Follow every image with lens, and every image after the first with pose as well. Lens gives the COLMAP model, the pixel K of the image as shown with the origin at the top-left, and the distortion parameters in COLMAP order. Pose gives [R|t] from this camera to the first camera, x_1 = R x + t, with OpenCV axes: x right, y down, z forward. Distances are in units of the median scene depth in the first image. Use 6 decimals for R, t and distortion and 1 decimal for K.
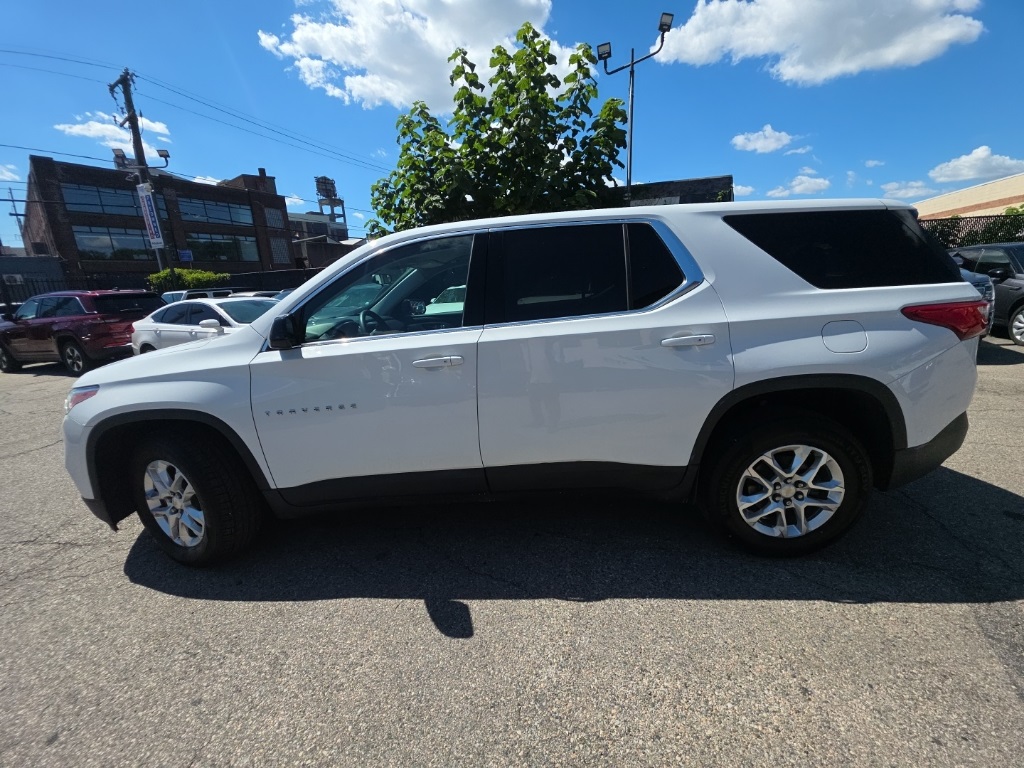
lens RADIAL K [[406.9, 0, 510.4], [0, 406.9, 386.7], [0, 0, 1]] dist [0.011796, -0.008684]
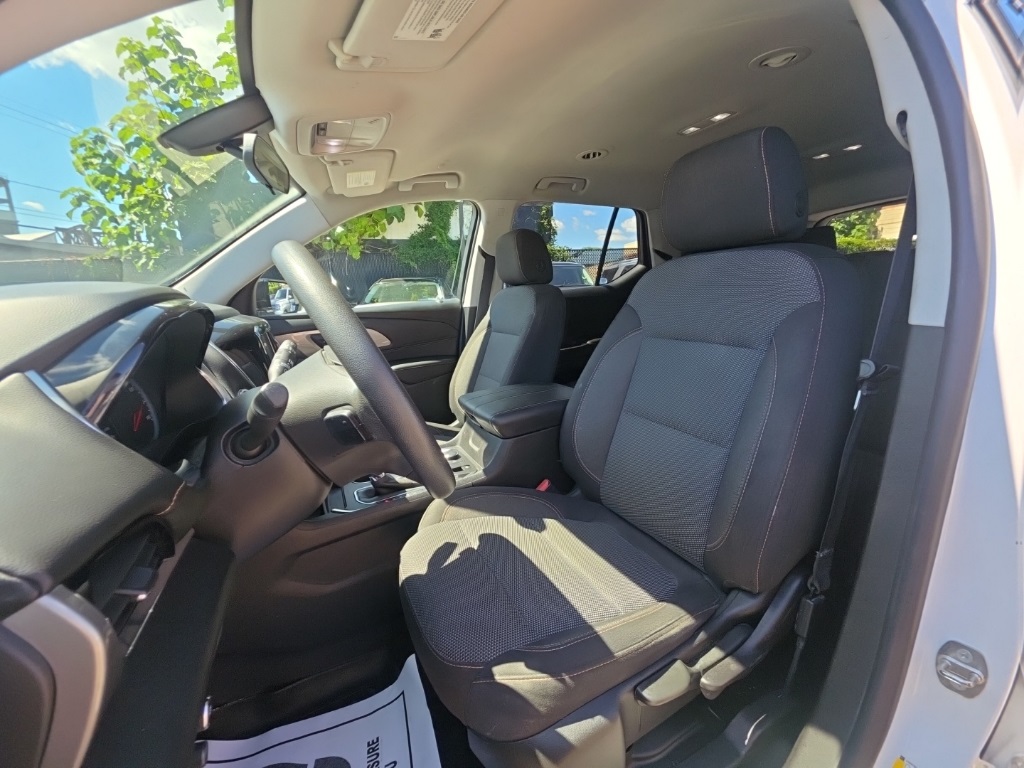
lens RADIAL K [[406.9, 0, 510.8], [0, 406.9, 385.0], [0, 0, 1]] dist [0.011796, -0.008684]
pose [[0.879672, -0.085020, 0.467921, -0.068745], [0.104785, 0.994361, -0.016319, -0.018765], [-0.463894, 0.063387, 0.883620, 0.146444]]
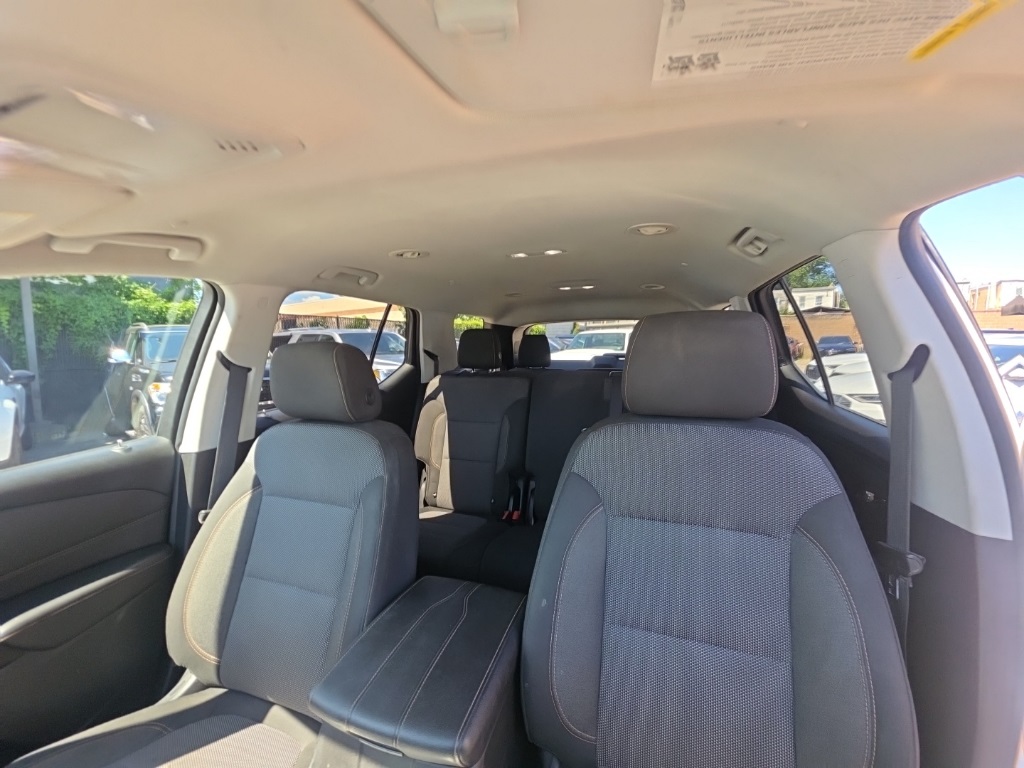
lens RADIAL K [[406.9, 0, 512.1], [0, 406.9, 385.2], [0, 0, 1]] dist [0.011796, -0.008684]
pose [[0.284133, -0.038661, 0.958005, -0.071888], [0.224152, 0.974175, -0.027168, -0.046008], [-0.932215, 0.222458, 0.285461, 0.191810]]
